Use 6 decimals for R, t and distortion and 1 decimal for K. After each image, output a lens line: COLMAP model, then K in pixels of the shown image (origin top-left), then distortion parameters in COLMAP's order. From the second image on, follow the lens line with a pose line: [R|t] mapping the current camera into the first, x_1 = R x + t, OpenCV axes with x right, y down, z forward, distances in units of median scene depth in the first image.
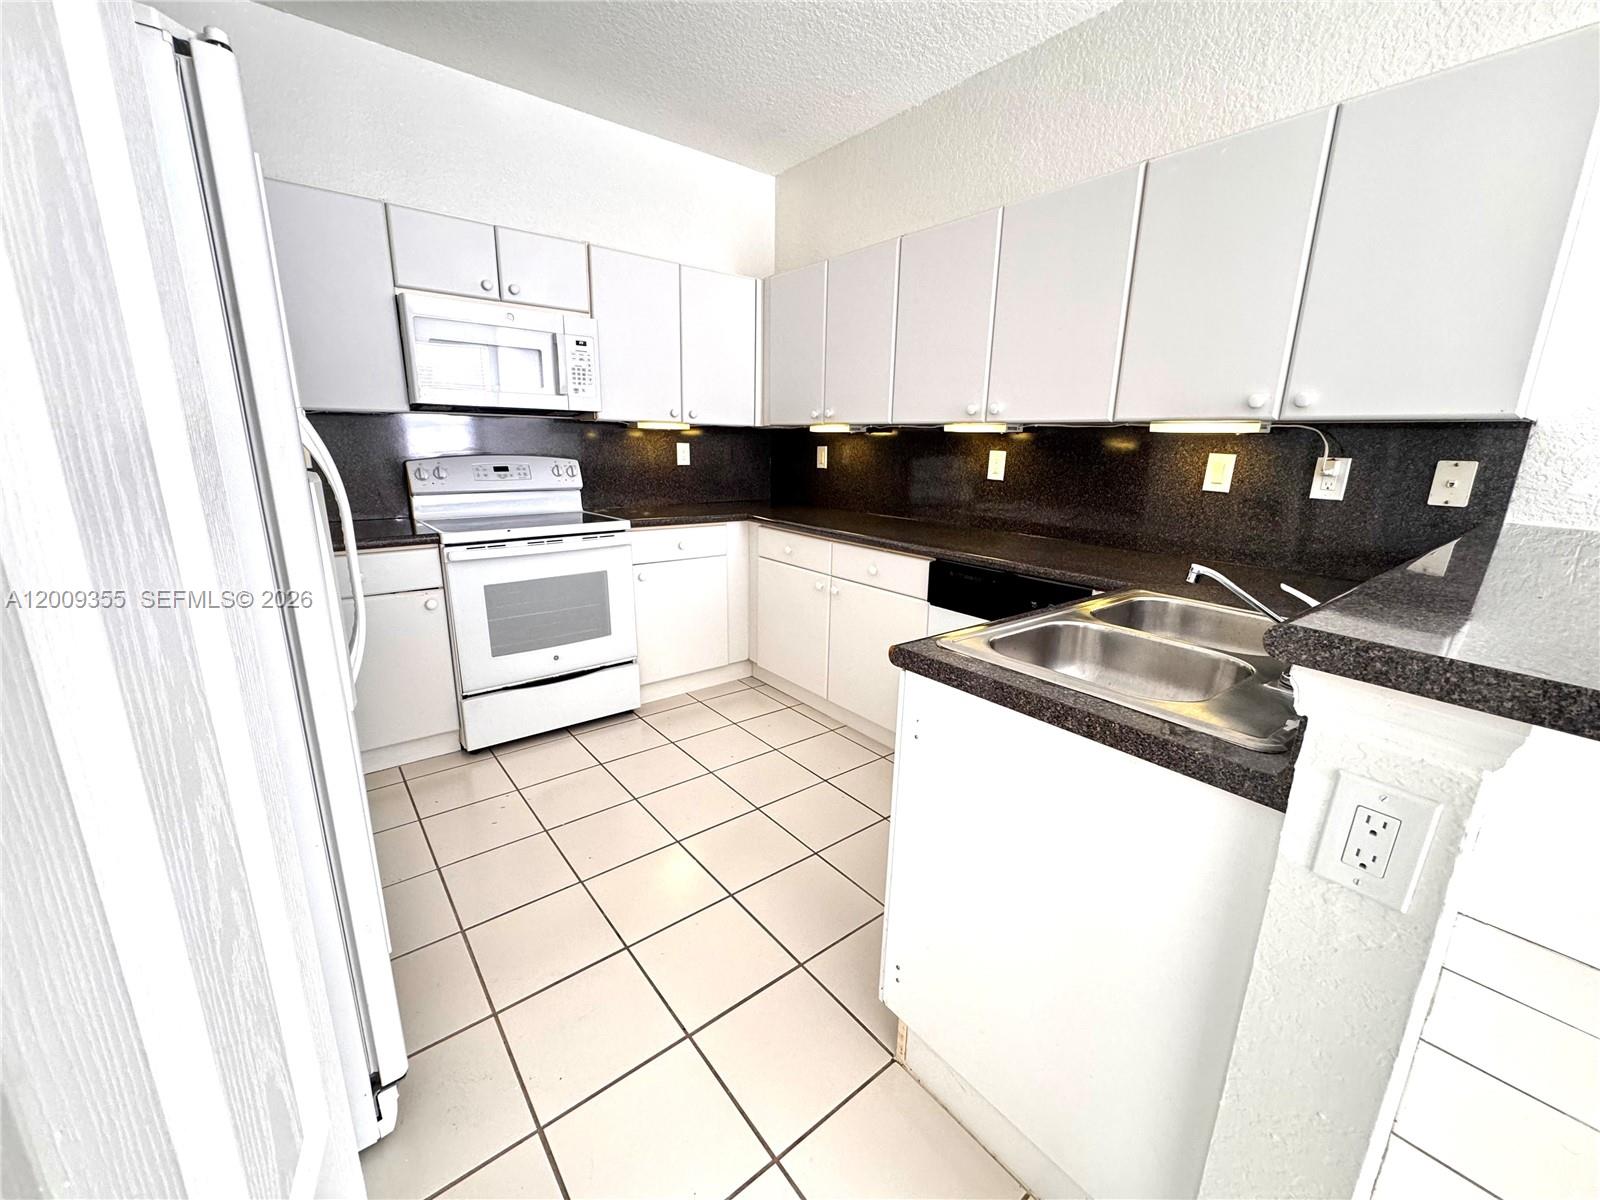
lens RADIAL K [[638.6, 0, 795.8], [0, 638.6, 597.9], [0, 0, 1]] dist [-0.002232, 0.000018]
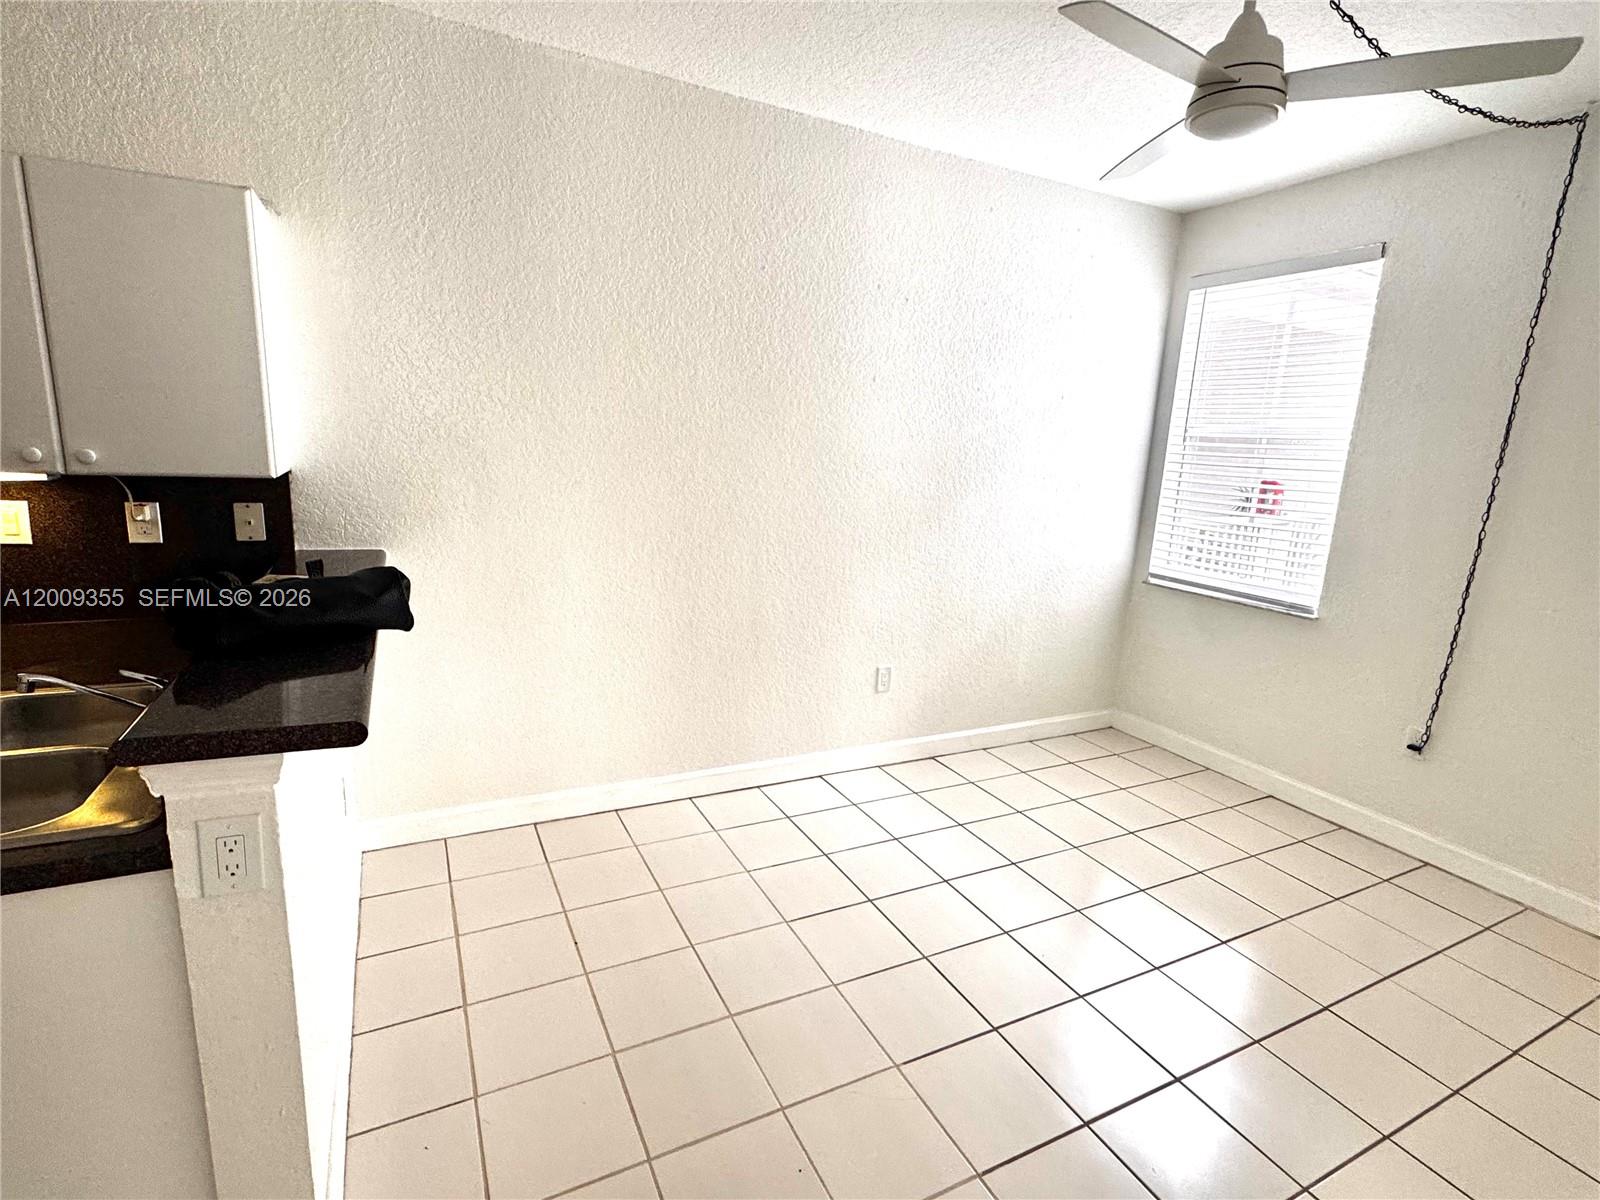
lens RADIAL K [[788.9, 0, 798.2], [0, 788.9, 601.8], [0, 0, 1]] dist [-0.003309, -0.001146]
pose [[0.208730, -0.204663, 0.956319, -0.233916], [0.193569, 0.967158, 0.164734, -0.123783], [-0.958626, 0.150729, 0.241491, -0.414668]]
